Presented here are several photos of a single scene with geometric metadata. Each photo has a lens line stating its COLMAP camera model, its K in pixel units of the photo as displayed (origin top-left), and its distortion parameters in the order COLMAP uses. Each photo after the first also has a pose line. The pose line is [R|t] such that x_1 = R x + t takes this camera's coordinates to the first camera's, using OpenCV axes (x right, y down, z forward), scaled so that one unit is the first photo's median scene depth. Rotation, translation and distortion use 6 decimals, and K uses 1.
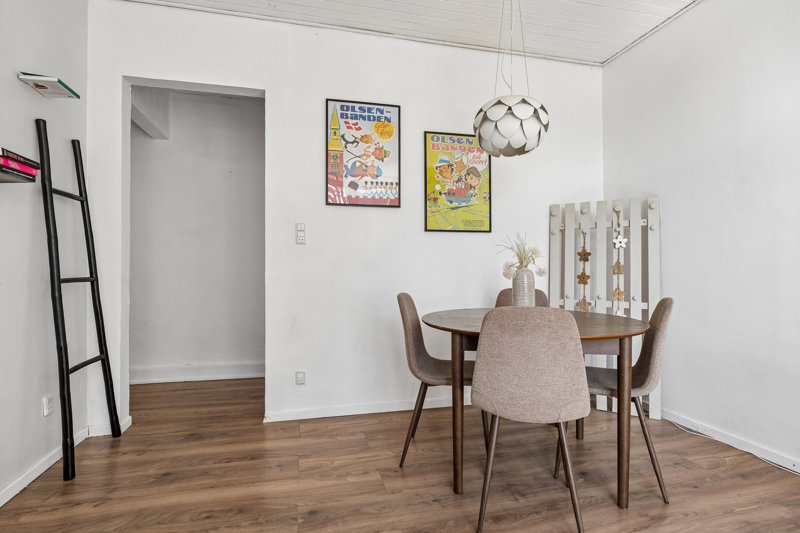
lens RADIAL K [[409.9, 0, 403.4], [0, 409.9, 271.4], [0, 0, 1]] dist [-0.003161, 0.002075]
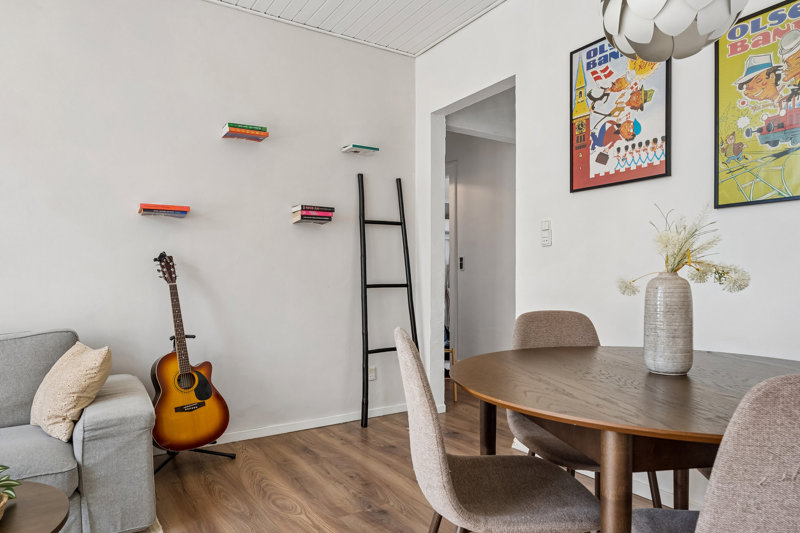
lens RADIAL K [[518.3, 0, 388.2], [0, 518.3, 293.1], [0, 0, 1]] dist [0.002901, 0.000296]
pose [[0.305538, 0.026436, -0.951813, 0.621212], [-0.002663, 0.999634, 0.026910, -0.000621], [0.952176, -0.005687, 0.305497, 0.373001]]
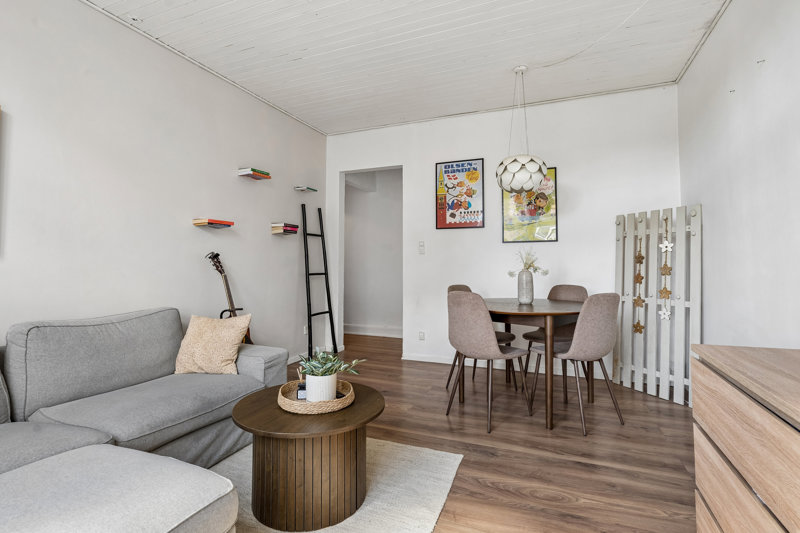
lens RADIAL K [[398.2, 0, 395.7], [0, 398.2, 262.3], [0, 0, 1]] dist [0.003407, 0.000123]
pose [[0.798327, -0.005335, -0.602201, 0.609677], [-0.004603, 0.999877, -0.014960, -0.009248], [0.602207, 0.014715, 0.798204, -0.327149]]
